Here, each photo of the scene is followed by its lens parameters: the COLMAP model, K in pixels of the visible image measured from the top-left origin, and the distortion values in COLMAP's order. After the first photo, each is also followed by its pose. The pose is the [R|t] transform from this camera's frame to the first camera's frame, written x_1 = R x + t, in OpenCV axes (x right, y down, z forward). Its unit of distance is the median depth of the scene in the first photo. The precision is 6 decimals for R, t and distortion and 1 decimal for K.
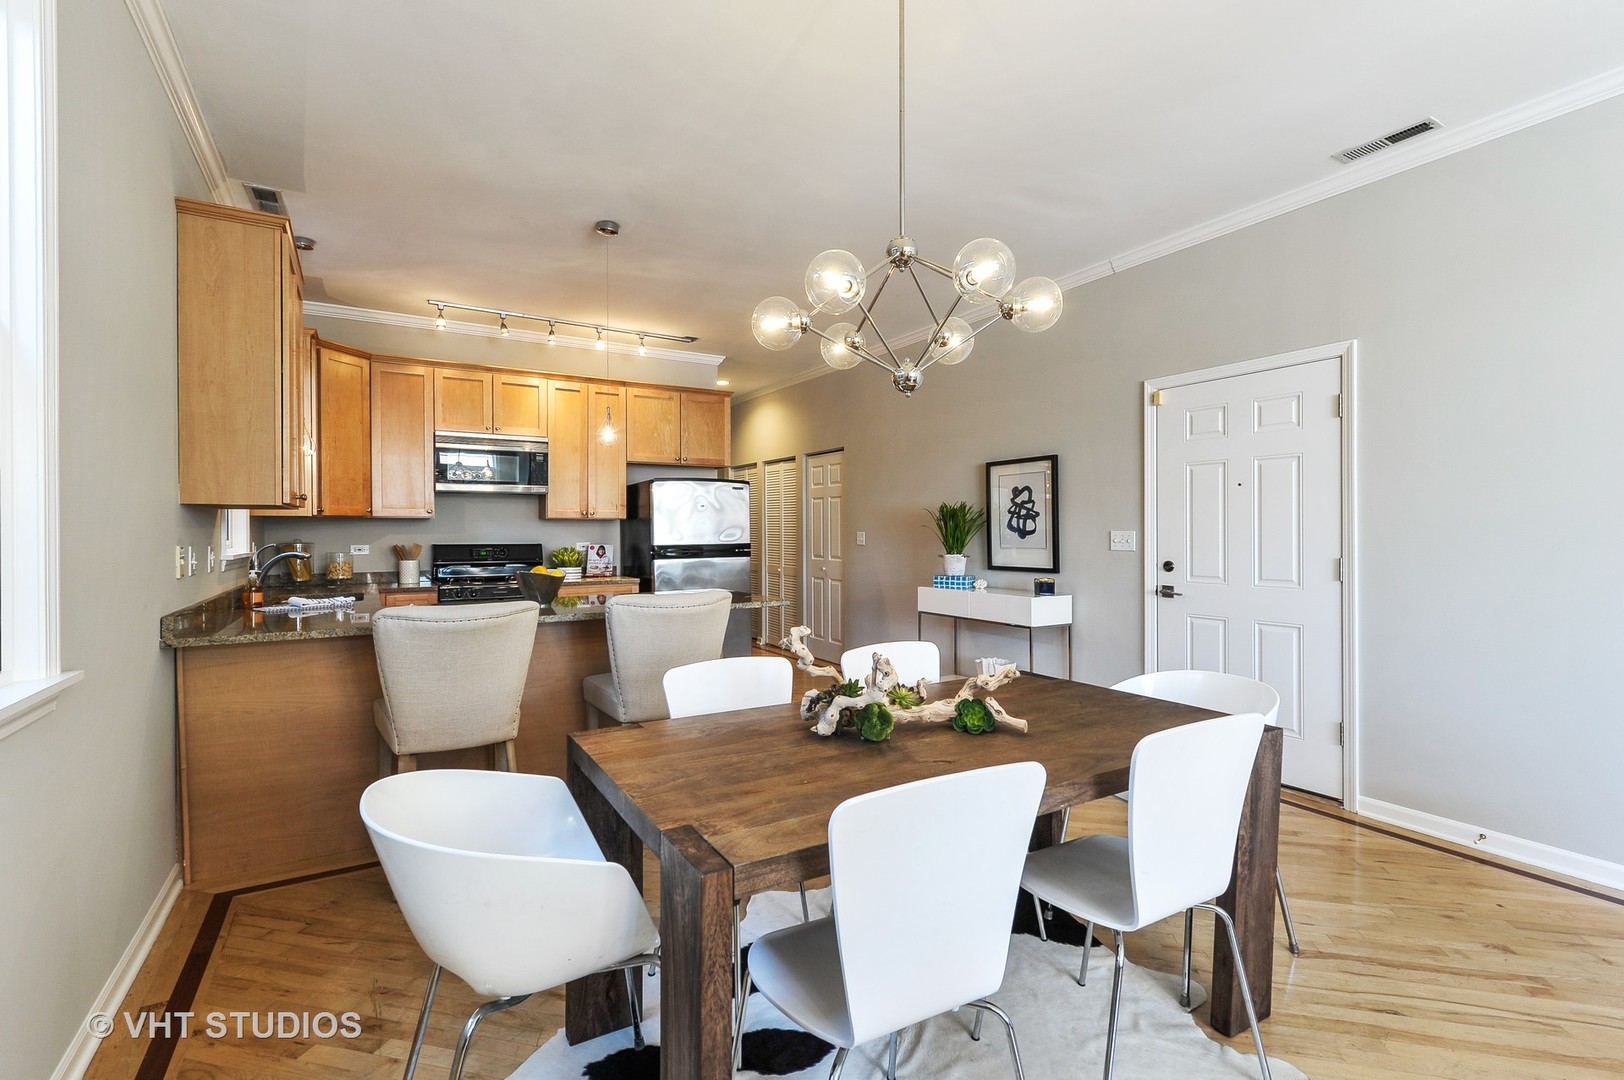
lens RADIAL K [[738.6, 0, 813.6], [0, 738.6, 538.4], [0, 0, 1]] dist [0.001637, 0.000053]
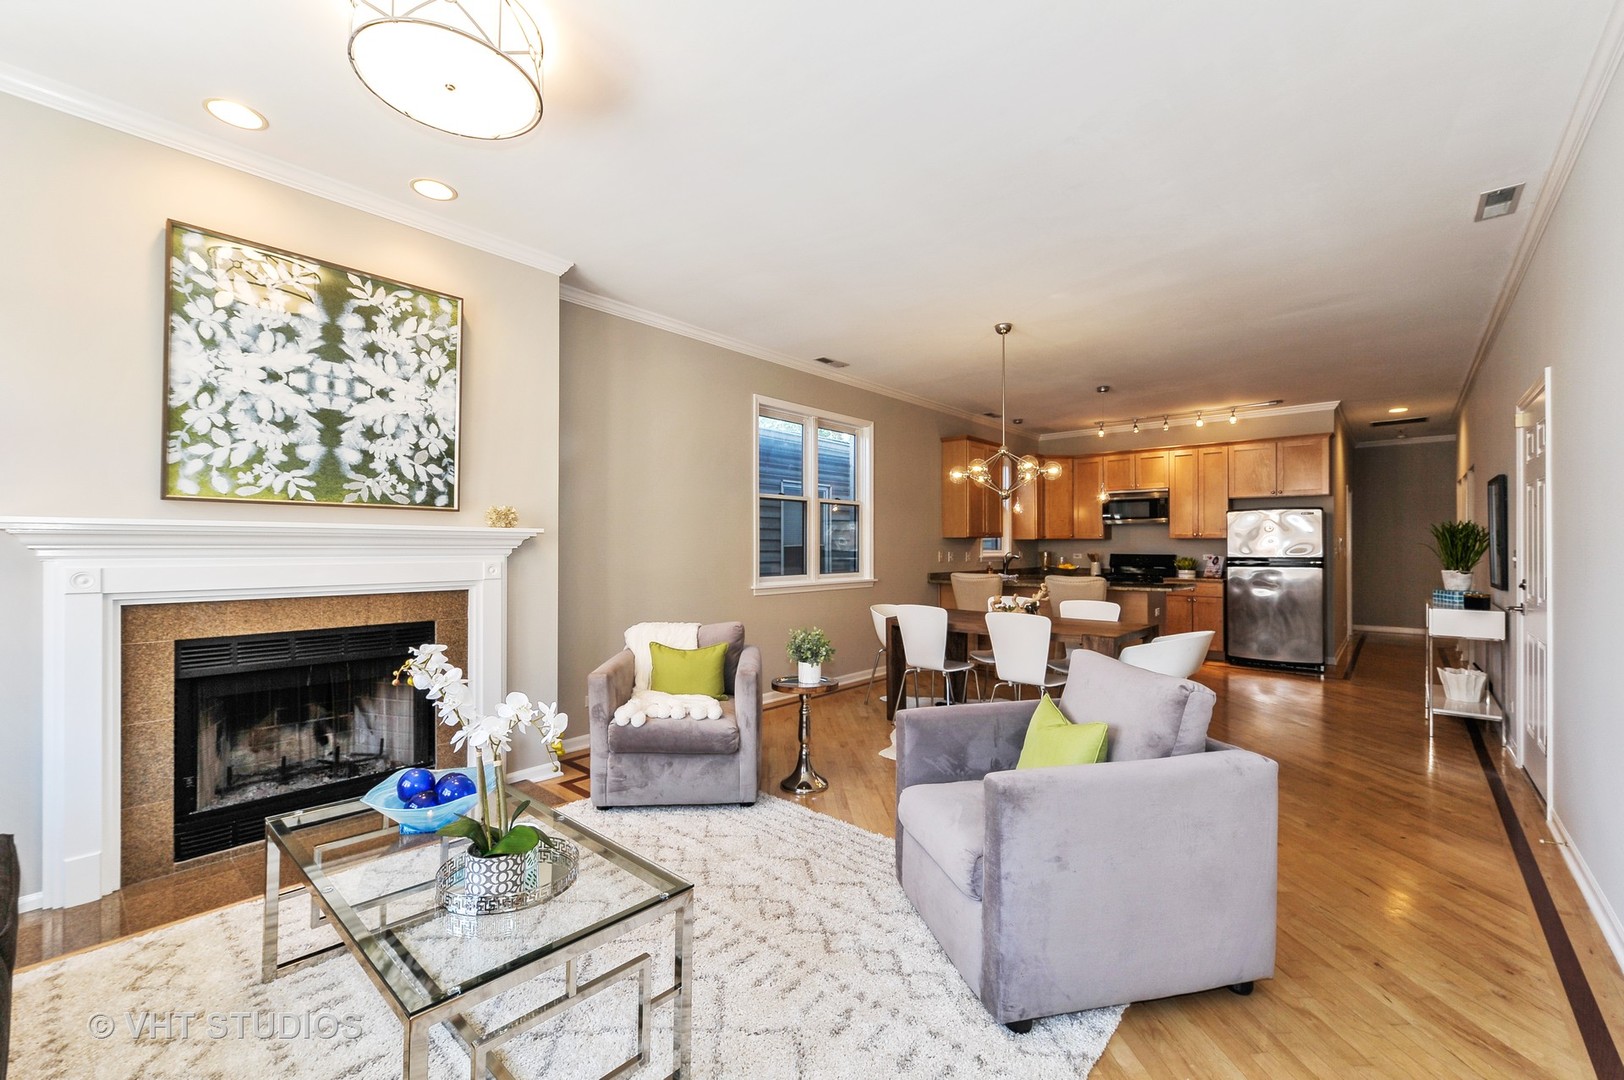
lens RADIAL K [[656.7, 0, 817.4], [0, 656.7, 539.1], [0, 0, 1]] dist [-0.000882, -0.000118]
pose [[0.289649, -0.006029, -0.957114, 0.774614], [-0.008910, 0.999920, -0.008995, -0.006460], [0.957092, 0.011133, 0.289572, -0.133213]]
